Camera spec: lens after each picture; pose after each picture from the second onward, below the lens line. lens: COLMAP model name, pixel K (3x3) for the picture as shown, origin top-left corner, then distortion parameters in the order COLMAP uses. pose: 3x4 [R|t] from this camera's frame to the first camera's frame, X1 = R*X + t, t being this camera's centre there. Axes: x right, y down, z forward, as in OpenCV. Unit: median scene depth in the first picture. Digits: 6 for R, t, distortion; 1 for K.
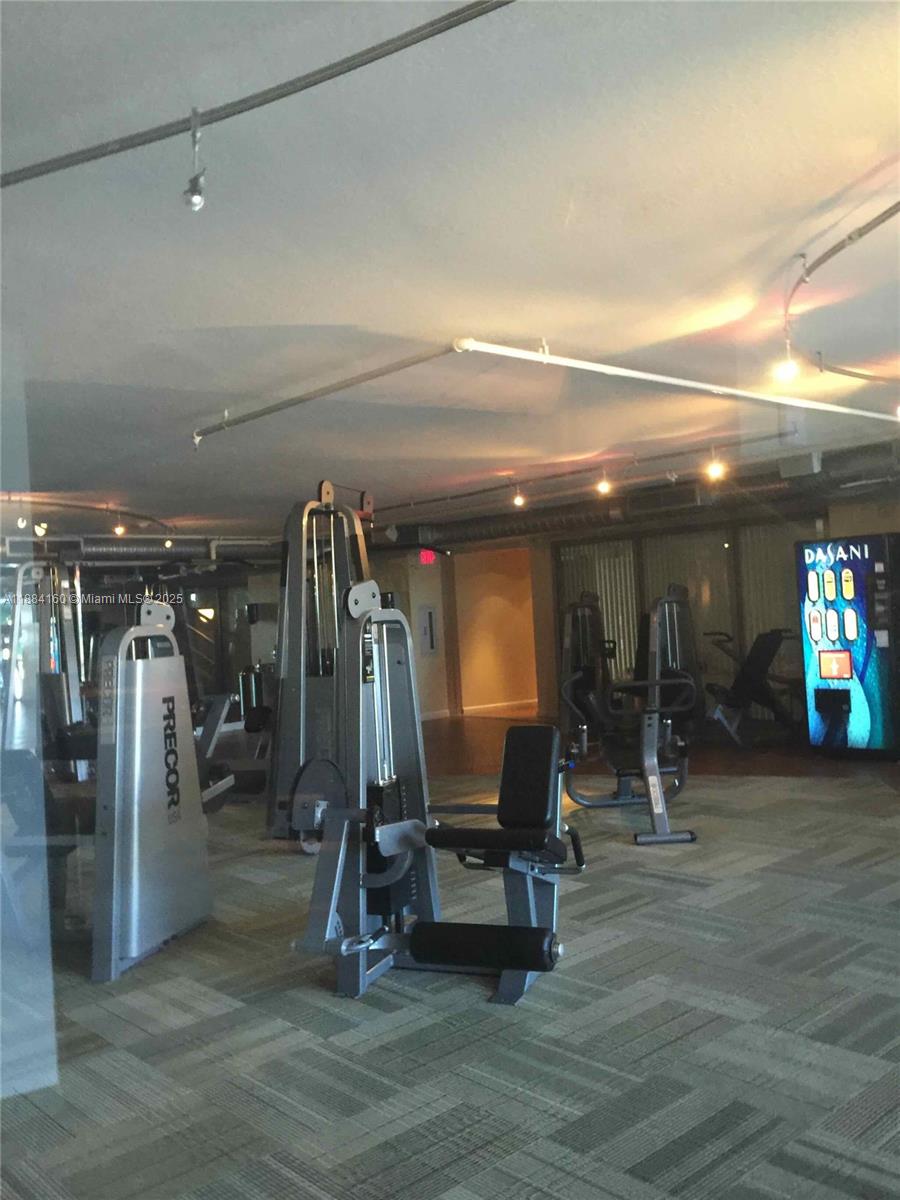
lens RADIAL K [[1039.2, 0, 446.6], [0, 1039.2, 599.9], [0, 0, 1]] dist [0.094333, -0.131283]
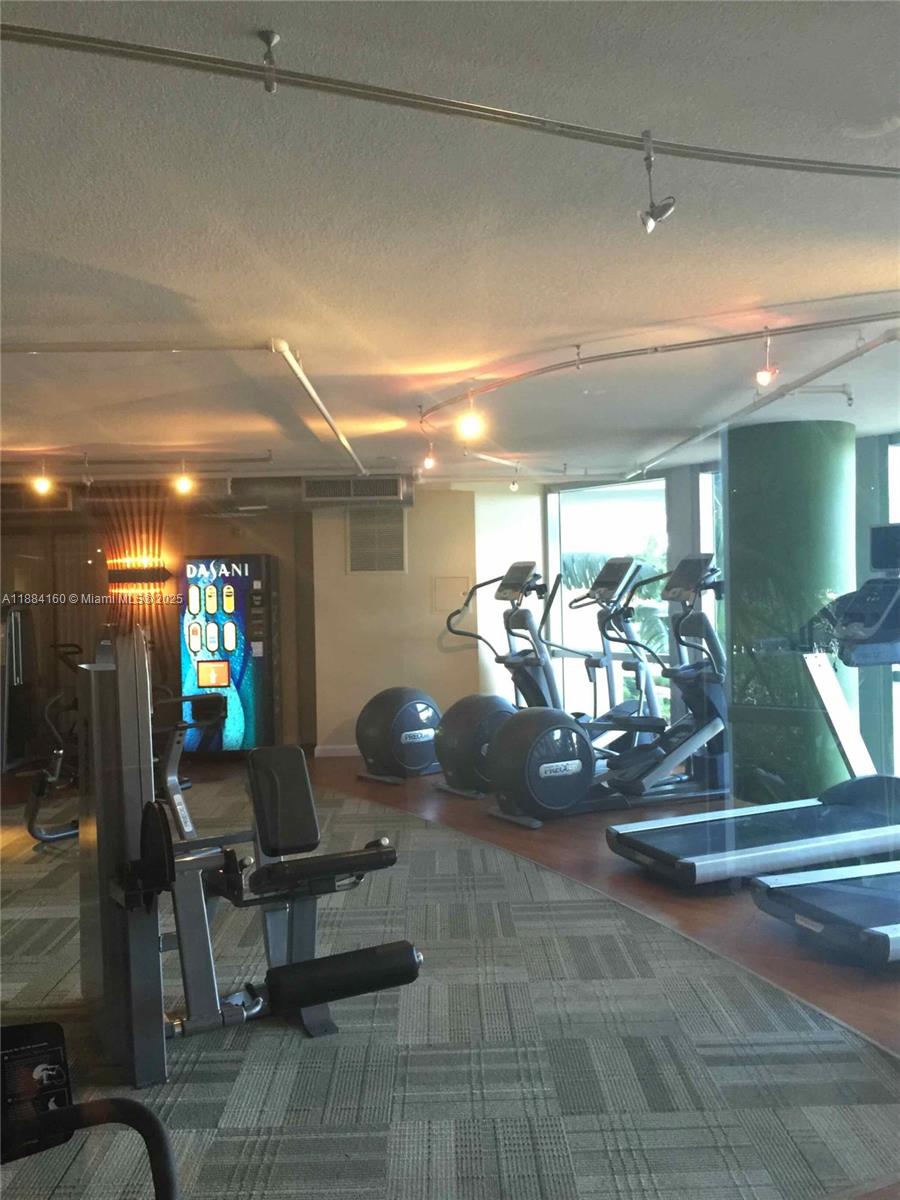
lens RADIAL K [[1039.2, 0, 446.6], [0, 1039.2, 599.9], [0, 0, 1]] dist [0.094333, -0.131283]
pose [[0.655189, 0.028731, 0.754918, -0.283404], [-0.024653, 0.999557, -0.016646, -0.001829], [-0.755062, -0.007705, 0.655608, 0.128309]]
